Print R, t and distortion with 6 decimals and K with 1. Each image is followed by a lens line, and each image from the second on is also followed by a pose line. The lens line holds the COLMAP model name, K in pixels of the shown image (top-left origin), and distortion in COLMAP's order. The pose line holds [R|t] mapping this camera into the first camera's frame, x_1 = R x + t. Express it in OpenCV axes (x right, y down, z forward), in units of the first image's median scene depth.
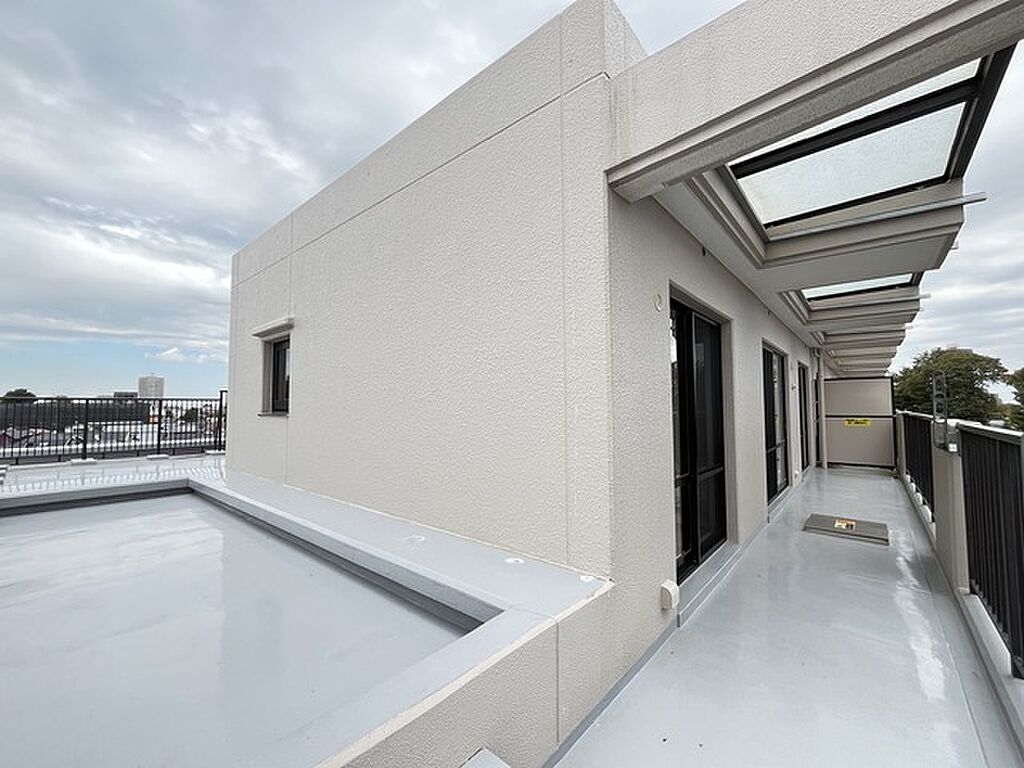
lens RADIAL K [[419.3, 0, 507.0], [0, 419.3, 383.0], [0, 0, 1]] dist [-0.002718, -0.000089]
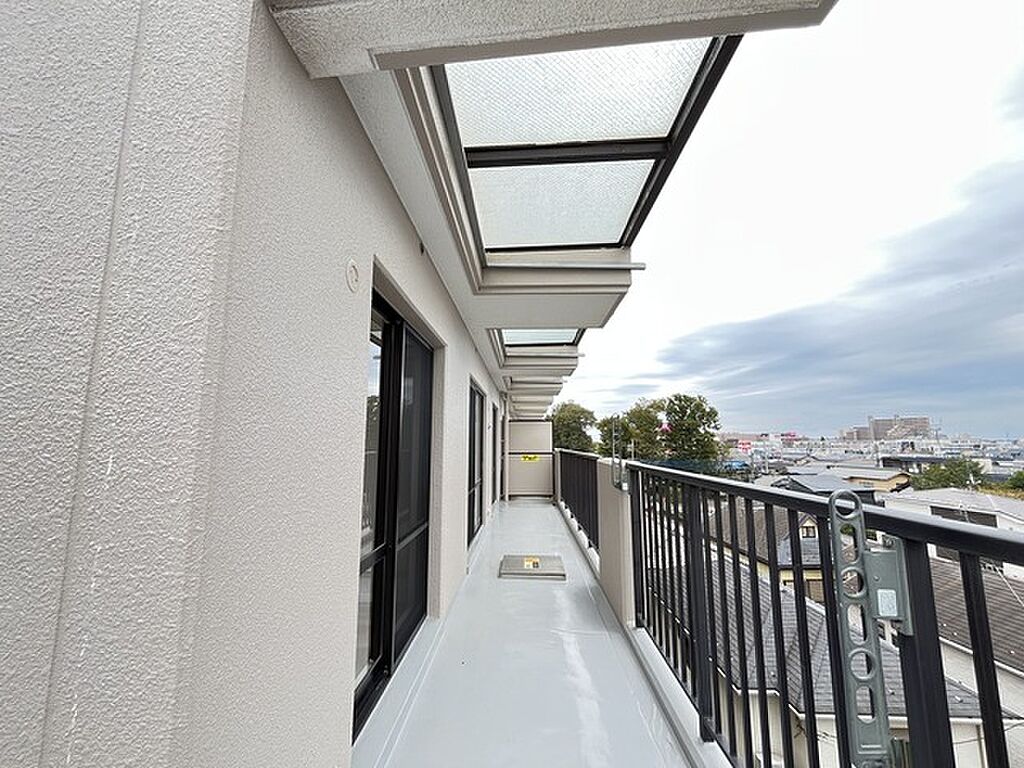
lens RADIAL K [[419.3, 0, 508.3], [0, 419.3, 383.3], [0, 0, 1]] dist [-0.002718, -0.000089]
pose [[0.782483, 0.090207, 0.616103, 0.097007], [-0.037013, 0.994439, -0.098593, 0.006298], [-0.621571, 0.054344, 0.781470, 0.214610]]
